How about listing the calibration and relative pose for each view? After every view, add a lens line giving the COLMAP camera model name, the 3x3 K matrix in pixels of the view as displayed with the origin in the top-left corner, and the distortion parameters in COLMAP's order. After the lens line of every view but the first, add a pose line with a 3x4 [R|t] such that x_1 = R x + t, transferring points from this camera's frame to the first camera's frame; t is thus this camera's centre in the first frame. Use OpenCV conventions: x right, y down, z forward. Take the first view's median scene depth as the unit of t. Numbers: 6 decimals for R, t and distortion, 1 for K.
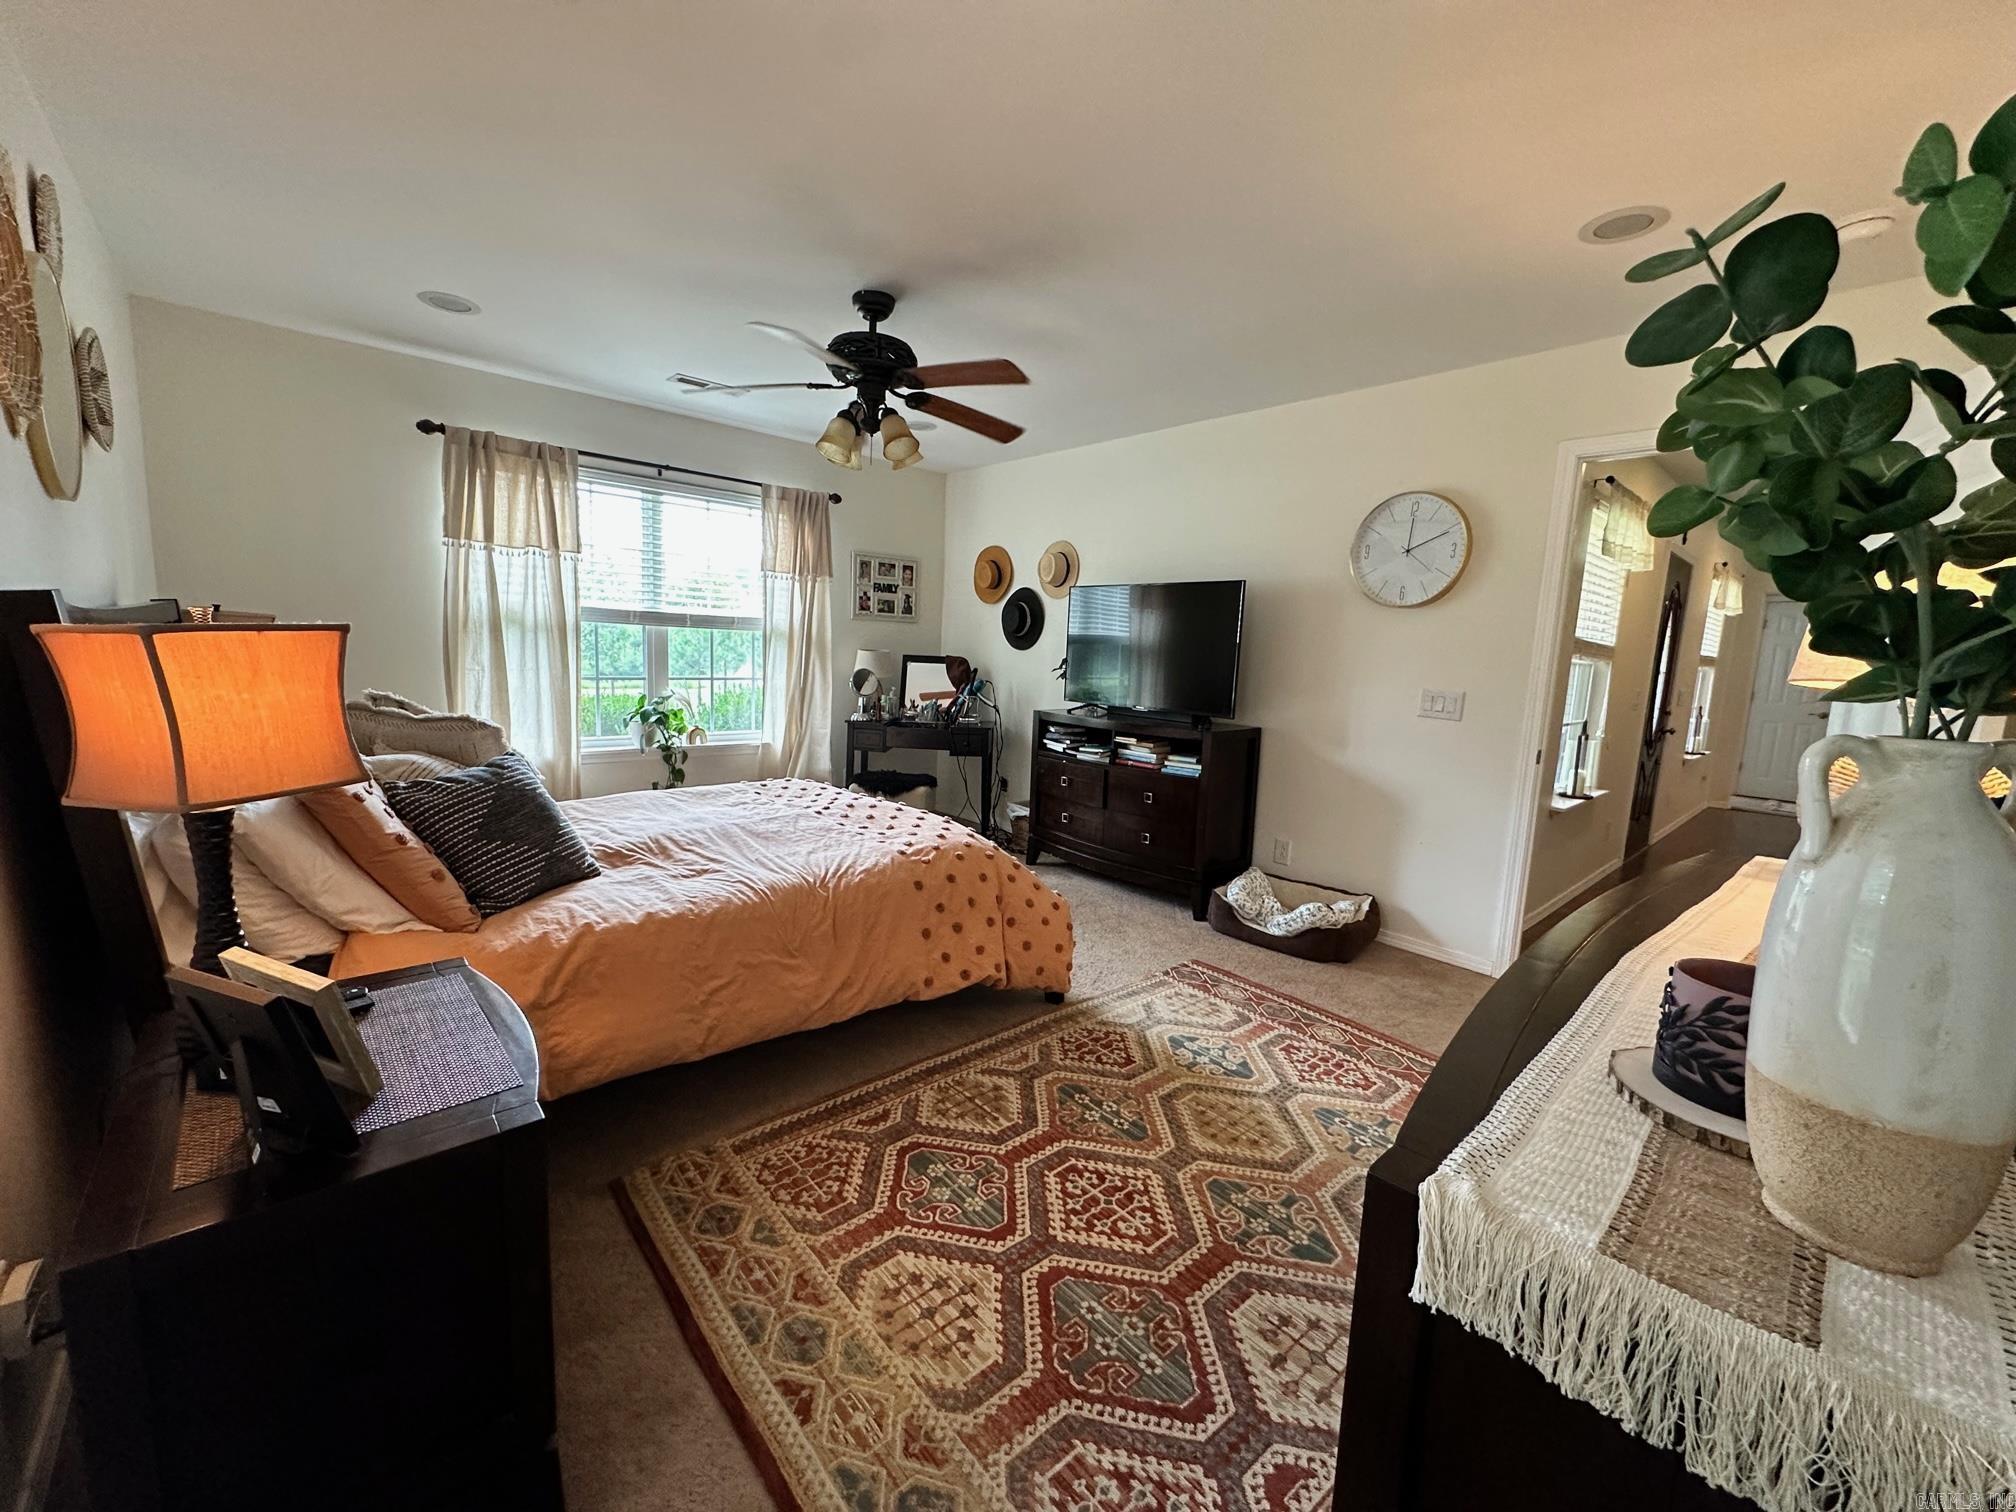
lens RADIAL K [[804.6, 0, 1008.0], [0, 804.6, 756.0], [0, 0, 1]] dist [-0.001106, 0.000047]
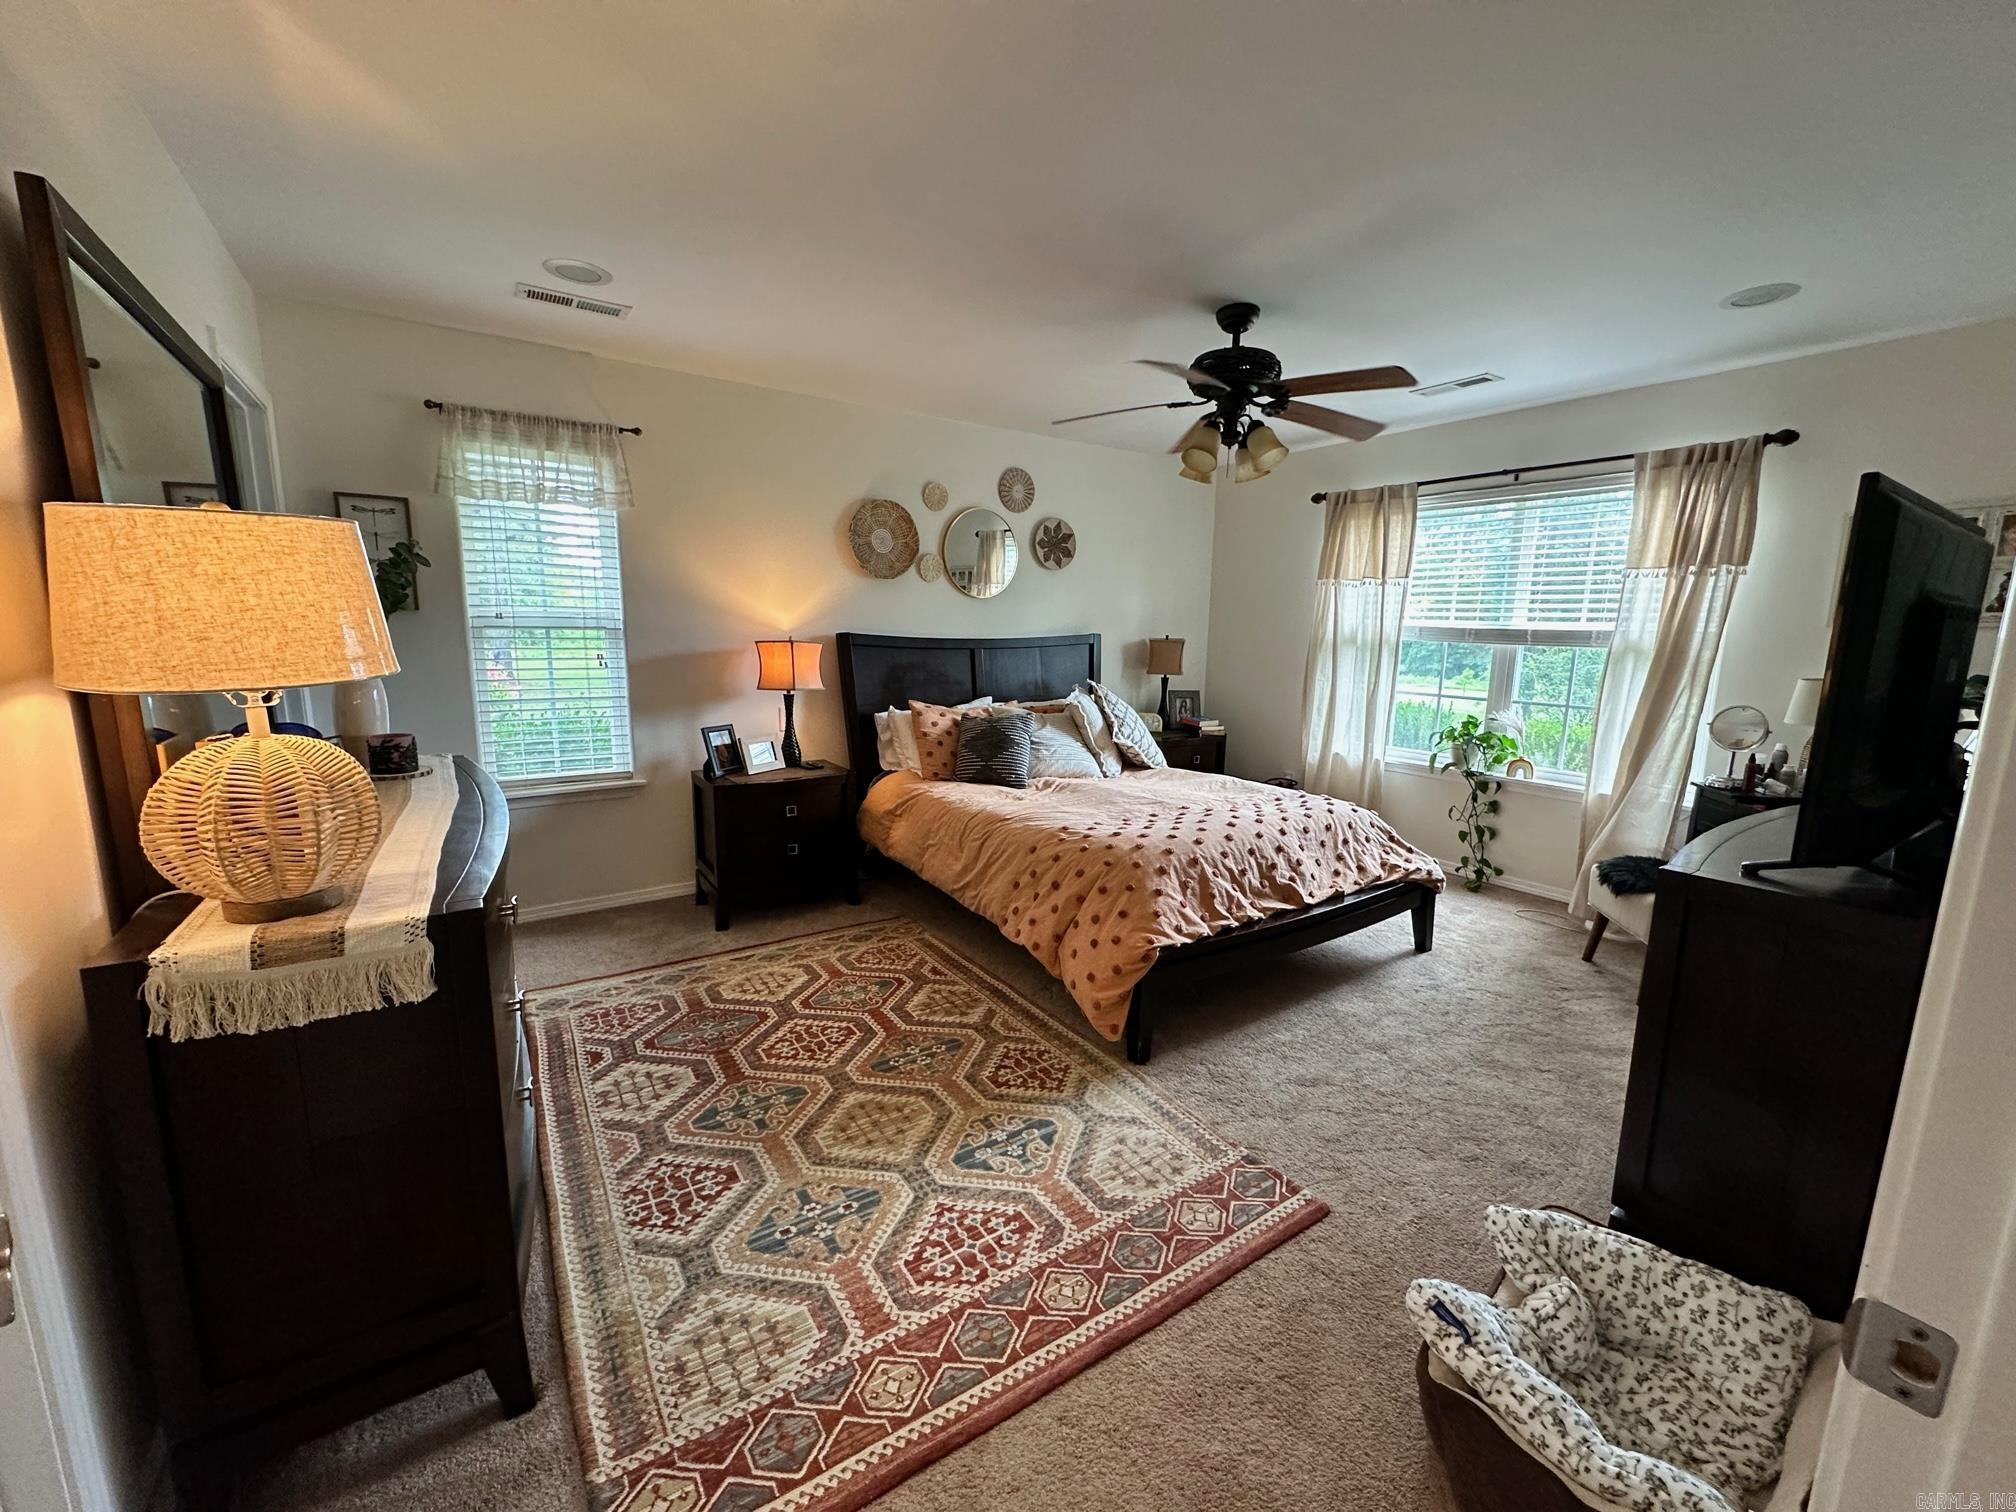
lens RADIAL K [[804.6, 0, 1008.0], [0, 804.6, 756.0], [0, 0, 1]] dist [-0.001106, 0.000047]
pose [[-0.133558, 0.116568, -0.984162, 1.173845], [-0.158603, 0.977745, 0.137332, -0.150398], [0.978267, 0.174433, -0.112098, 1.179751]]
